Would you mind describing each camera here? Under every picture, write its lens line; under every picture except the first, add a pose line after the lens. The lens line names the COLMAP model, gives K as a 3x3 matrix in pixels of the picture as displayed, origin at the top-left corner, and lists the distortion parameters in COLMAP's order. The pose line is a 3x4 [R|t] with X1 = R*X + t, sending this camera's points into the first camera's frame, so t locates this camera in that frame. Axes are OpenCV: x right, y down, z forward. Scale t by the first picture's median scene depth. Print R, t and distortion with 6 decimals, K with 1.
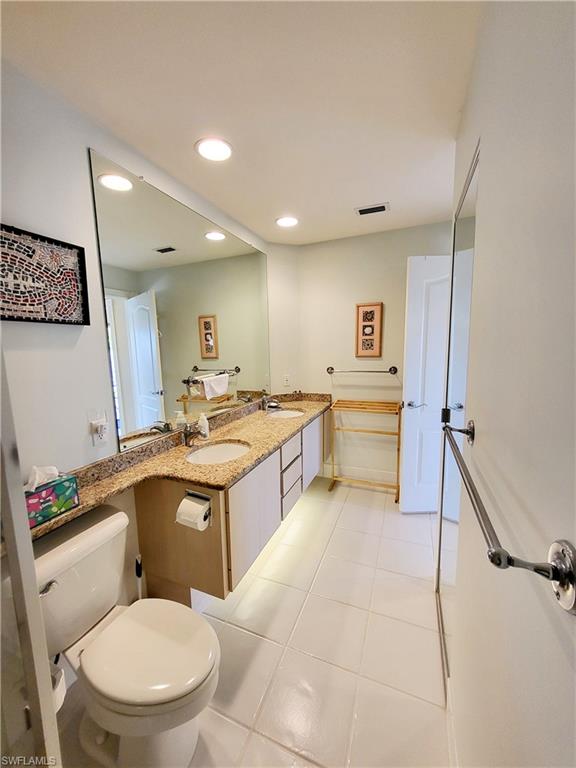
lens RADIAL K [[302.0, 0, 286.0], [0, 302.0, 383.5], [0, 0, 1]] dist [0.008185, 0.000127]
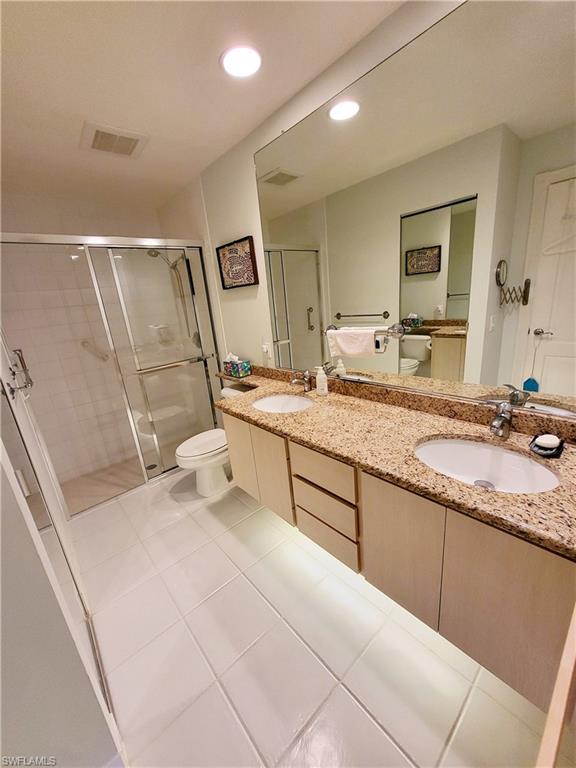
lens RADIAL K [[302.0, 0, 286.2], [0, 302.0, 385.1], [0, 0, 1]] dist [0.008185, 0.000127]
pose [[-0.434890, 0.325811, -0.839474, 0.810755], [-0.000038, 0.932242, 0.361835, -0.268181], [0.900483, 0.157391, -0.405411, 1.830469]]
